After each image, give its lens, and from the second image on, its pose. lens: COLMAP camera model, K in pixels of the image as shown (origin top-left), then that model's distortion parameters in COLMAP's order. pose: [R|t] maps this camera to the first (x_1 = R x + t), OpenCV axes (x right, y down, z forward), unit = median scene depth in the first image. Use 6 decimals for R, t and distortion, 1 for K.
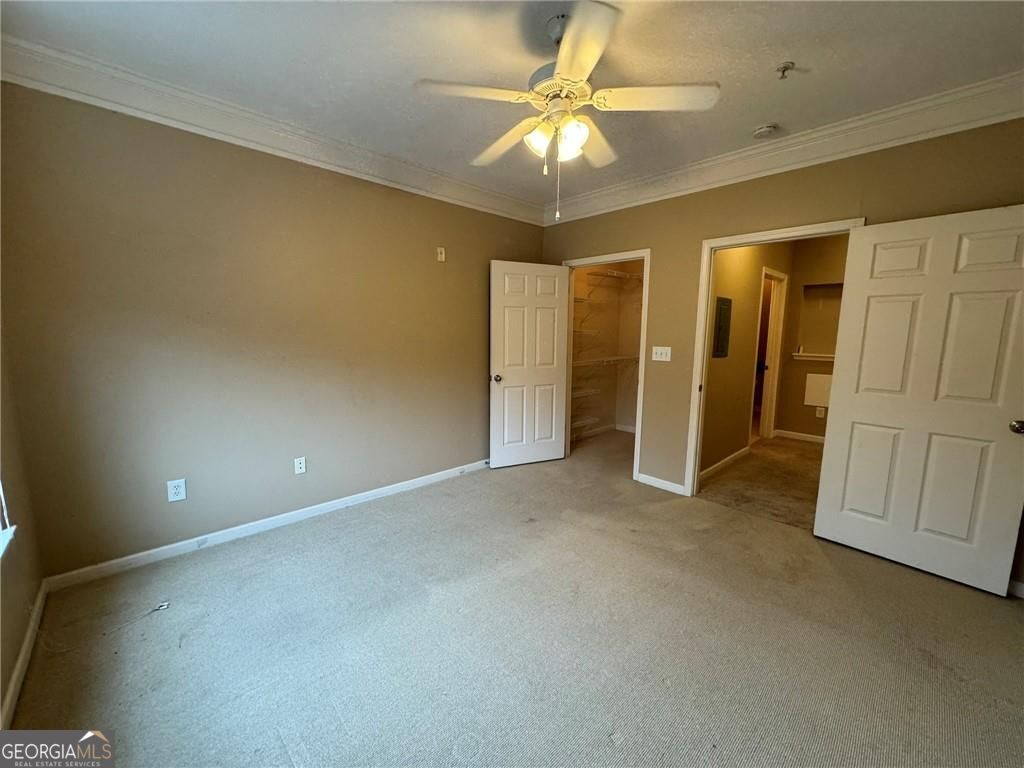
lens RADIAL K [[407.6, 0, 517.0], [0, 407.6, 385.1], [0, 0, 1]] dist [-0.003321, 0.000462]
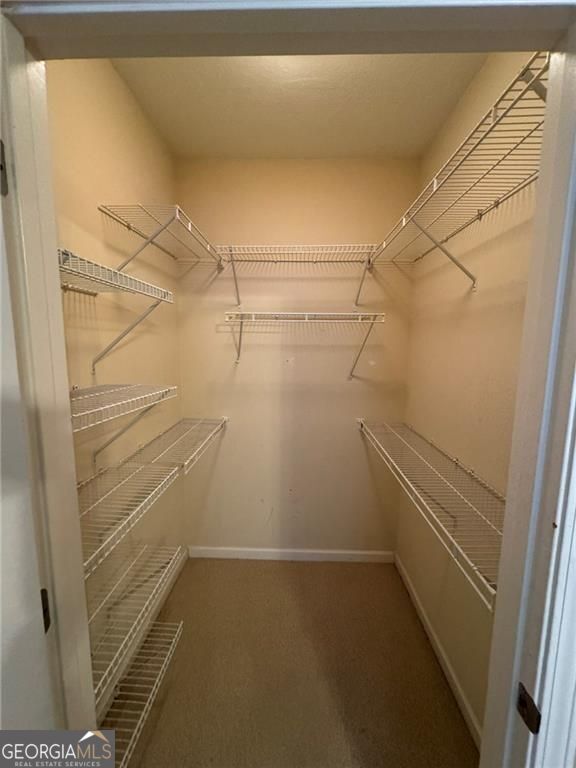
lens RADIAL K [[305.7, 0, 290.7], [0, 305.7, 385.5], [0, 0, 1]] dist [-0.003321, 0.000462]
pose [[0.705954, -0.098171, 0.701421, 0.093906], [0.087869, 0.994836, 0.050800, -0.132353], [-0.702786, 0.025770, 0.710934, 0.716358]]
